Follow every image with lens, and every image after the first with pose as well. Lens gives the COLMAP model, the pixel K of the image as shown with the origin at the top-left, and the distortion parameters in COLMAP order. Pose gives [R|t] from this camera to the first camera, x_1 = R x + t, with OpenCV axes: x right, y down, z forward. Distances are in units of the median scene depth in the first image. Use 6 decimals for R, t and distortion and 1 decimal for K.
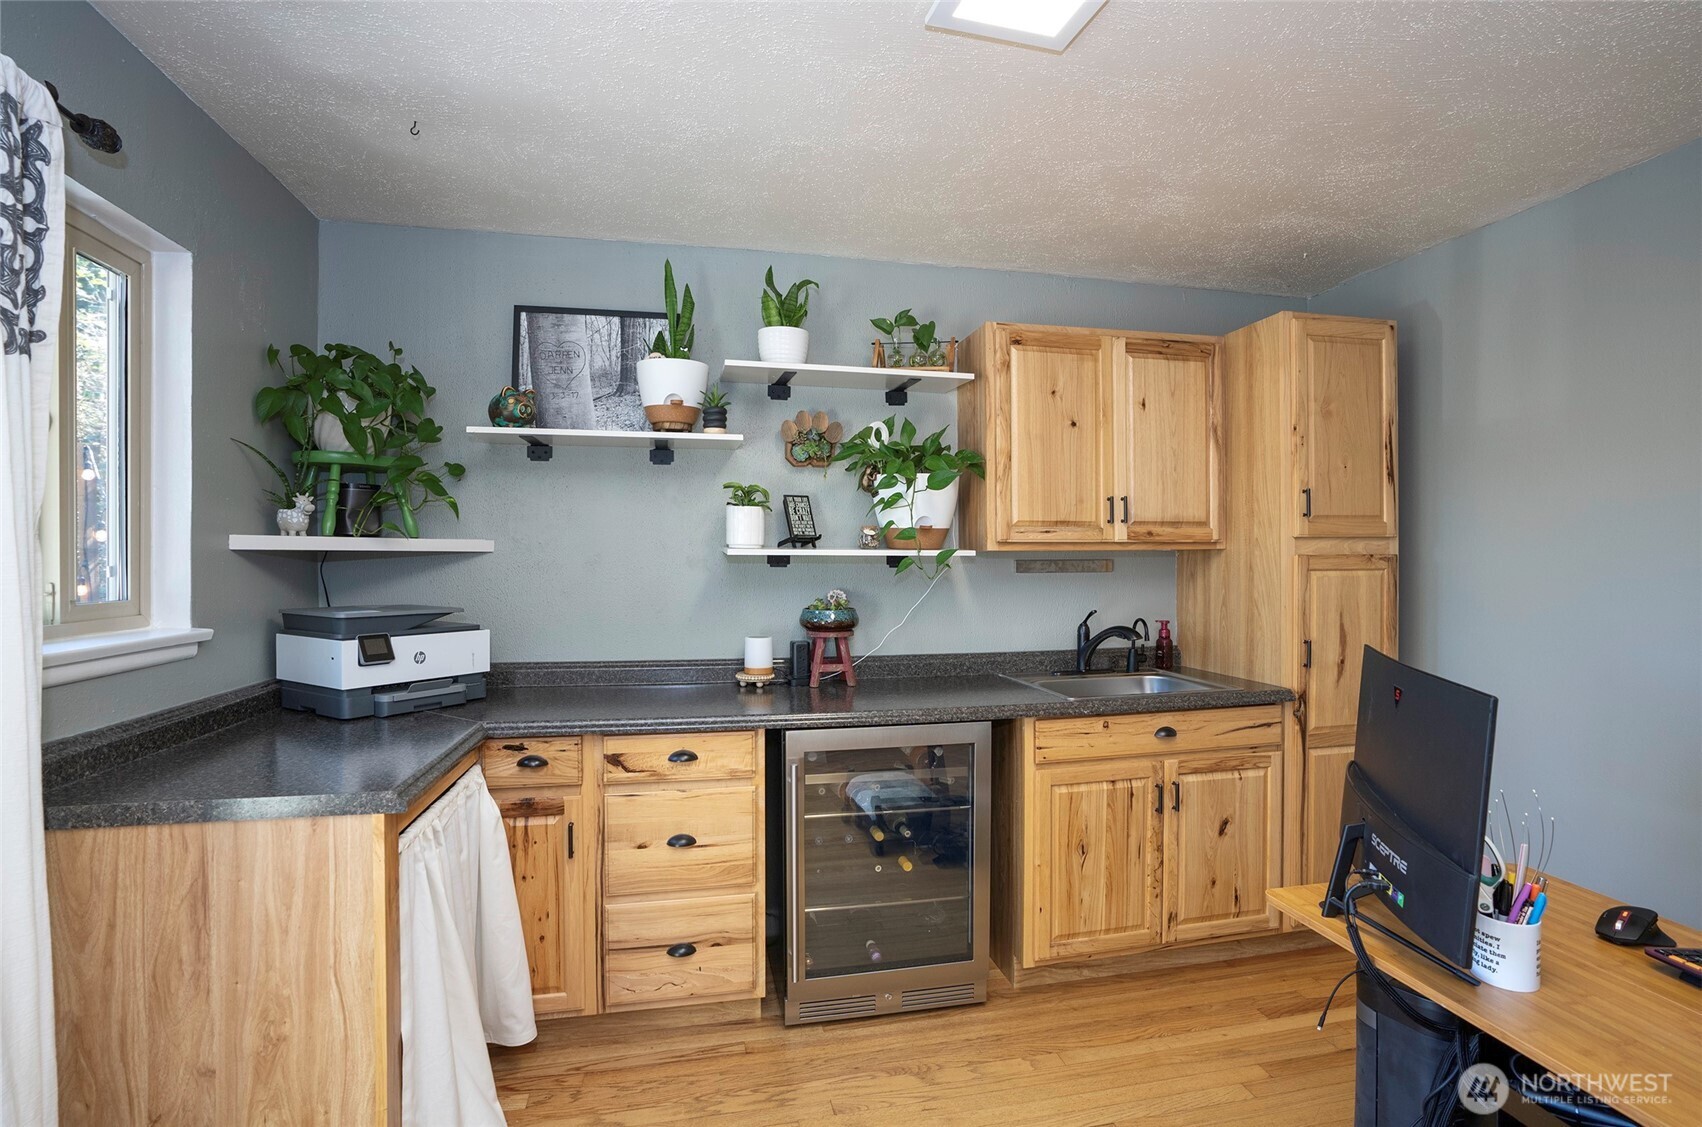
lens RADIAL K [[829.5, 0, 892.1], [0, 829.5, 566.5], [0, 0, 1]] dist [-0.063420, 0.031405]
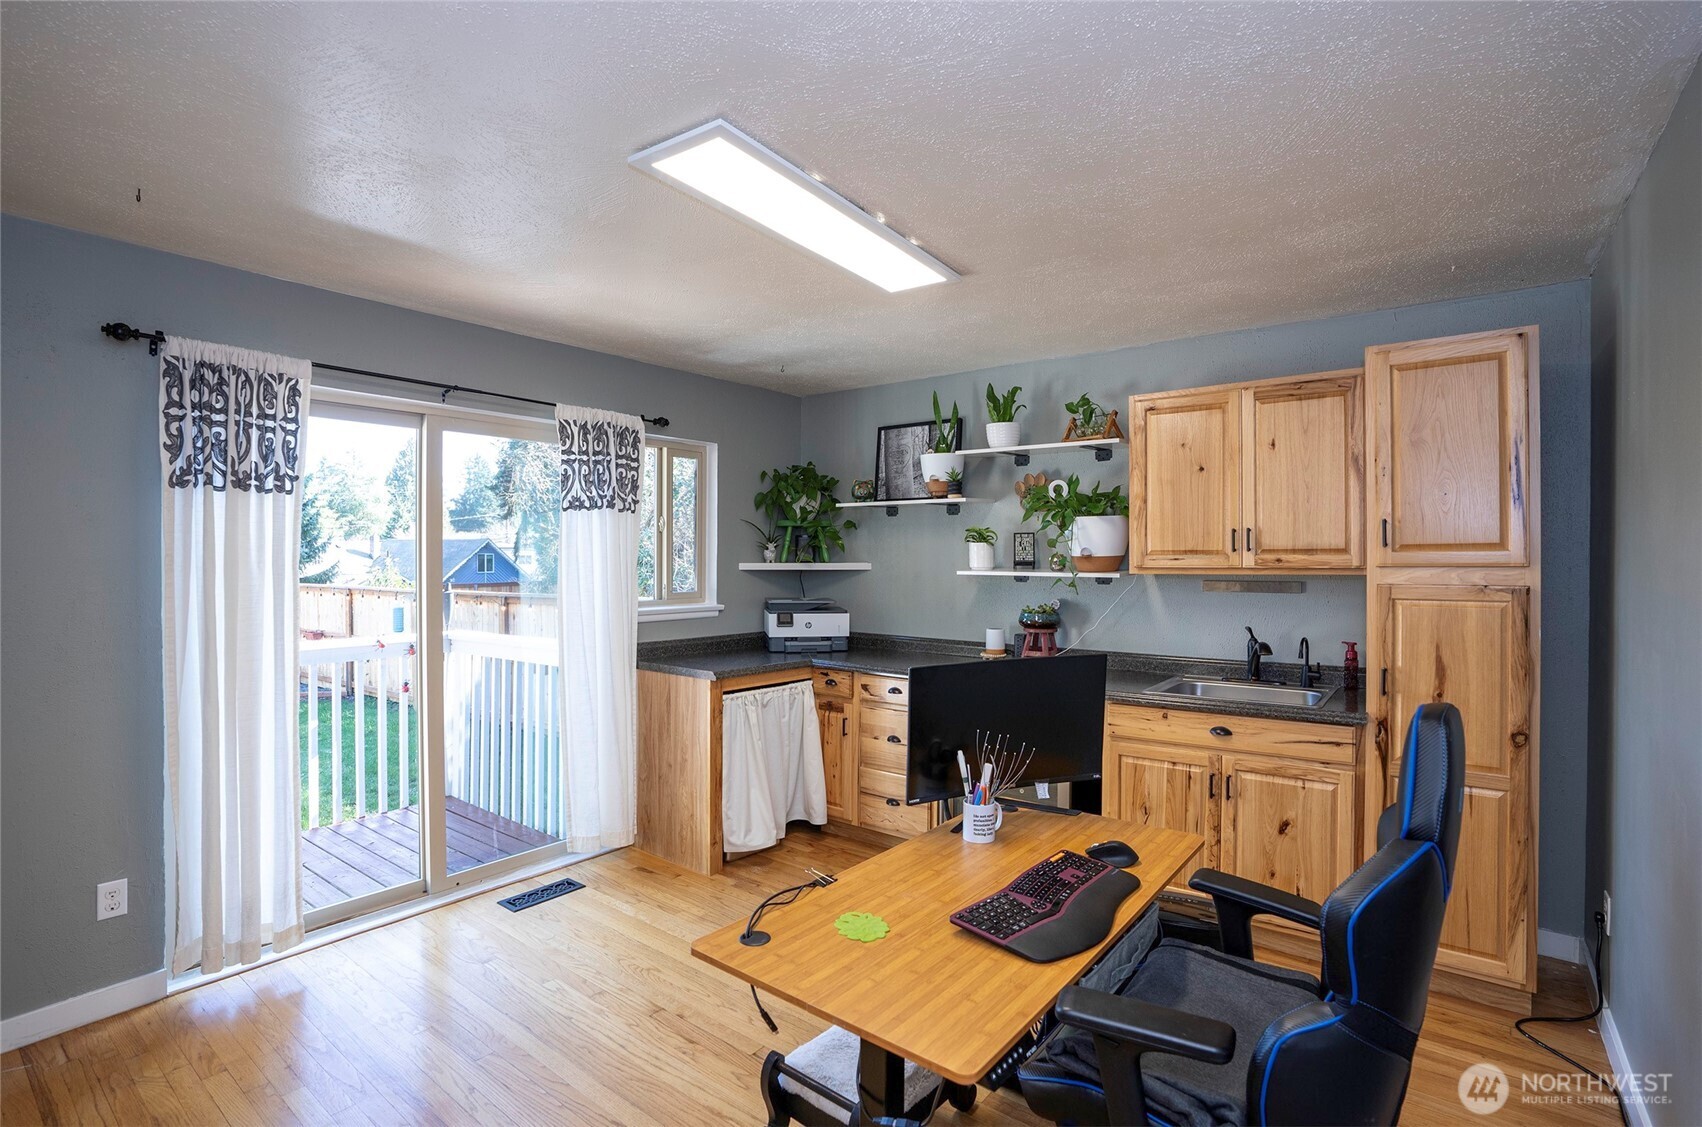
lens RADIAL K [[834.6, 0, 858.5], [0, 834.6, 558.8], [0, 0, 1]] dist [-0.075020, 0.031694]
pose [[0.629881, 0.005184, -0.776674, 0.900427], [-0.006285, 0.999979, 0.001577, -0.044586], [0.776666, 0.003888, 0.629900, -0.148583]]
